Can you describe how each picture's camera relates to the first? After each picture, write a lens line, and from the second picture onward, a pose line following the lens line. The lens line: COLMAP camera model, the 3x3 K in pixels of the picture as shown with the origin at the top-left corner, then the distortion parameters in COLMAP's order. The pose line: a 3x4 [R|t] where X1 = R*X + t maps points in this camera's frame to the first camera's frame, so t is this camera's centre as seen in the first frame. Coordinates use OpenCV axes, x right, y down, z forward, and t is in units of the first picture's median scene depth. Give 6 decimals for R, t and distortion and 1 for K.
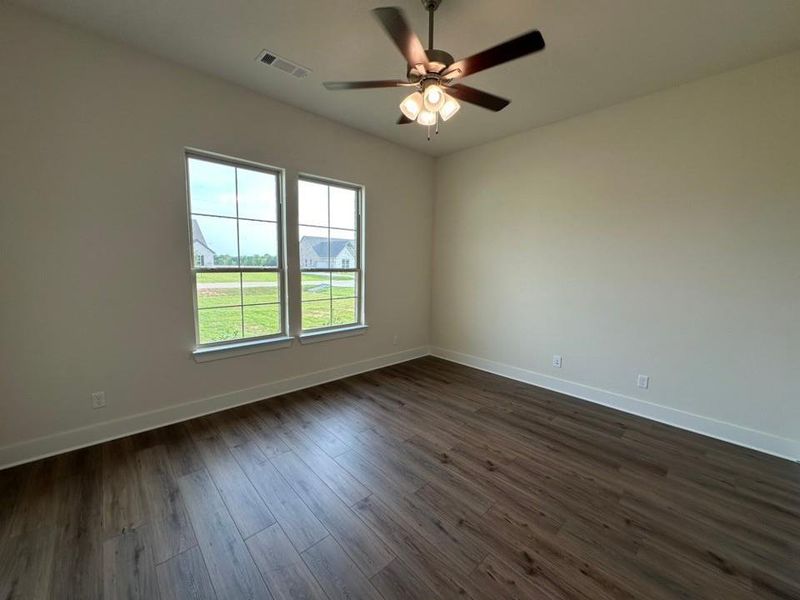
lens RADIAL K [[329.4, 0, 401.5], [0, 329.4, 301.2], [0, 0, 1]] dist [-0.003753, 0.000384]
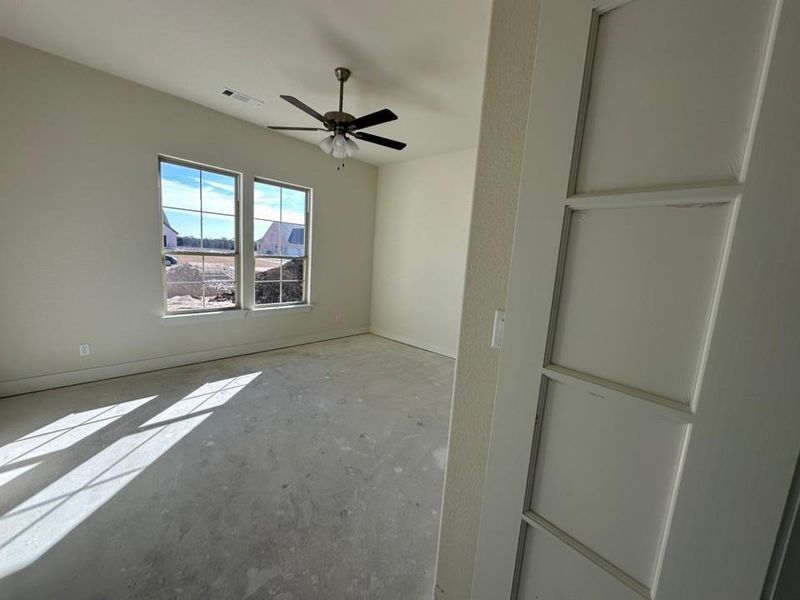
lens RADIAL K [[329.4, 0, 400.9], [0, 329.4, 302.8], [0, 0, 1]] dist [-0.003753, 0.000384]
pose [[0.995847, 0.037442, 0.082987, 0.165846], [-0.039969, 0.998780, 0.028996, 0.026130], [-0.081800, -0.032192, 0.996129, -0.315718]]
